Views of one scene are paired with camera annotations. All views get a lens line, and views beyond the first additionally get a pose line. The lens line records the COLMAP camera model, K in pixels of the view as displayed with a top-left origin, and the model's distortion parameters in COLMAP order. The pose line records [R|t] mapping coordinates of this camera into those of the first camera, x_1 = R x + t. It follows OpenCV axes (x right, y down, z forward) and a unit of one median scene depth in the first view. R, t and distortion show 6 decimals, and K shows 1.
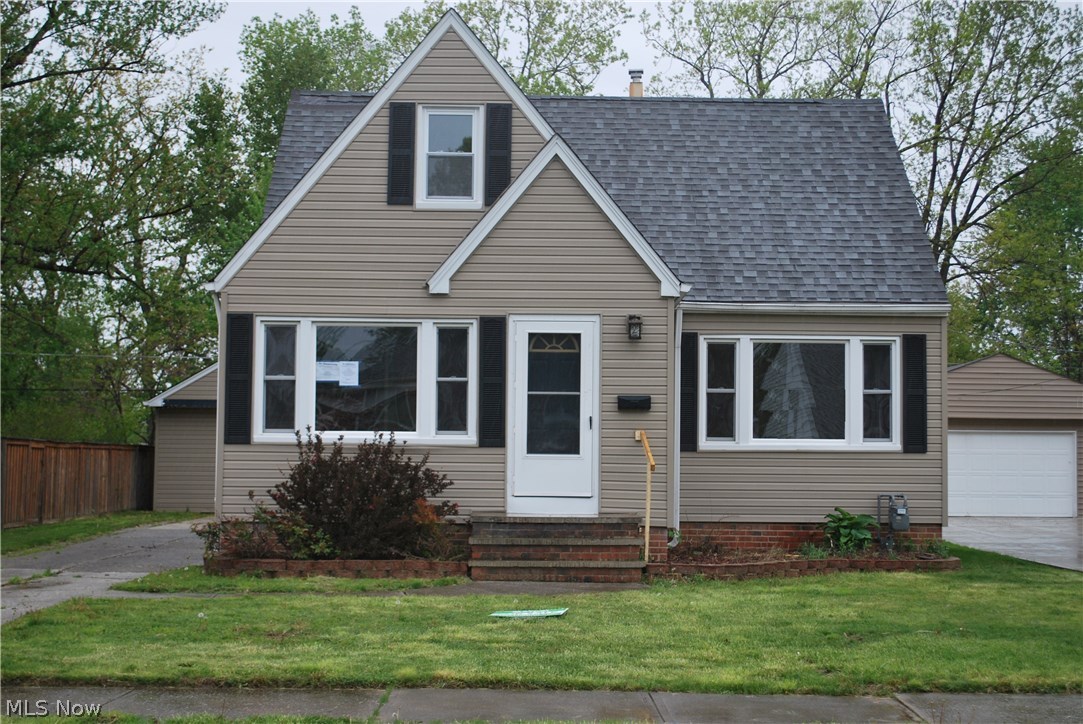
lens RADIAL K [[1682.0, 0, 542.6], [0, 1682.0, 361.3], [0, 0, 1]] dist [-0.015124, 0.000000]
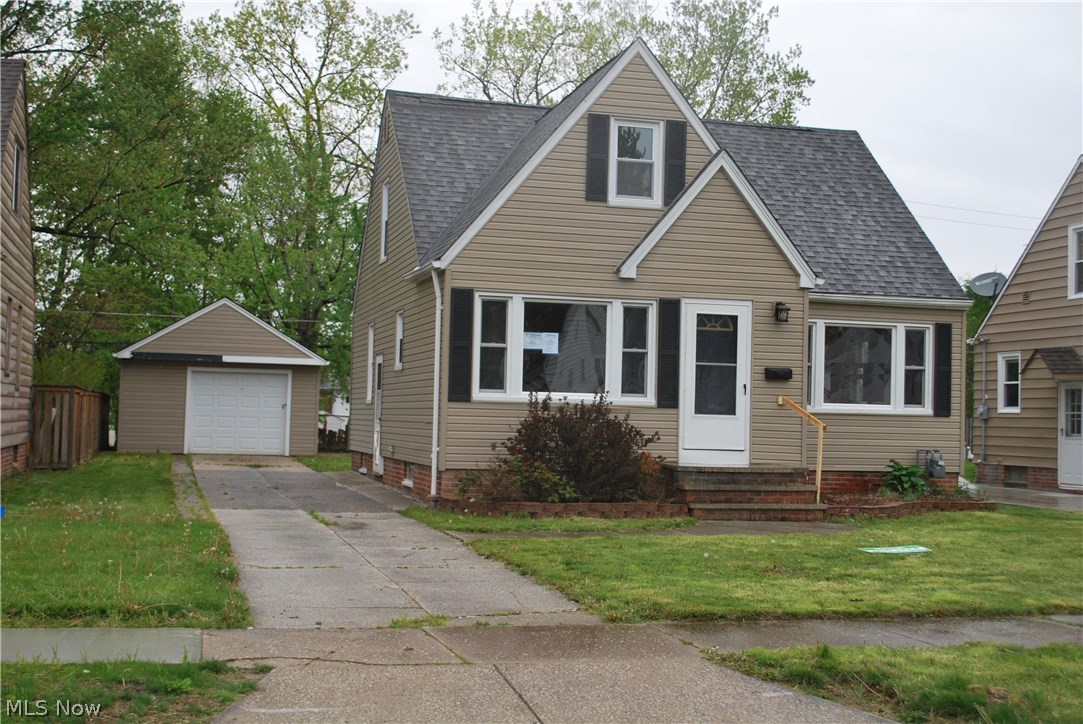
lens RADIAL K [[1415.8, 0, 540.8], [0, 1415.8, 363.1], [0, 0, 1]] dist [-0.041890, 0.000000]
pose [[0.970202, 0.024423, 0.241063, -0.358287], [-0.031323, 0.999201, 0.024832, -0.003158], [-0.240264, -0.031643, 0.970192, 0.044001]]
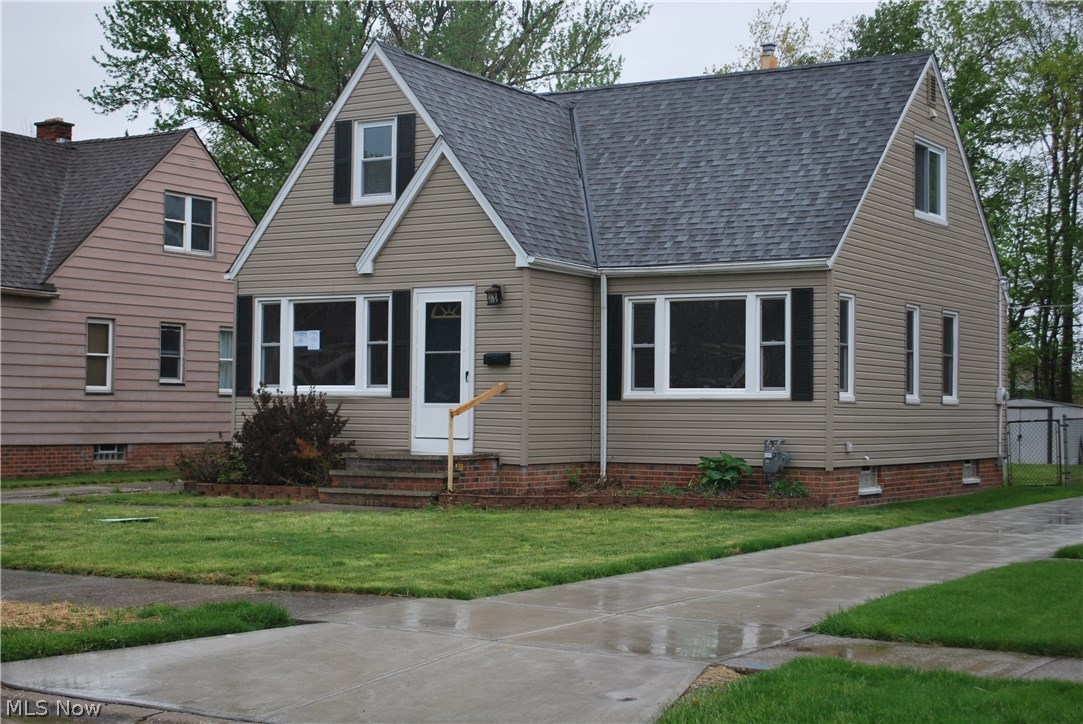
lens RADIAL K [[1682.0, 0, 541.7], [0, 1682.0, 363.0], [0, 0, 1]] dist [-0.015124, 0.000000]
pose [[0.845341, -0.017284, -0.533948, 0.702497], [0.032432, 0.999293, 0.018998, 0.005970], [0.533242, -0.033377, 0.845304, 0.022806]]
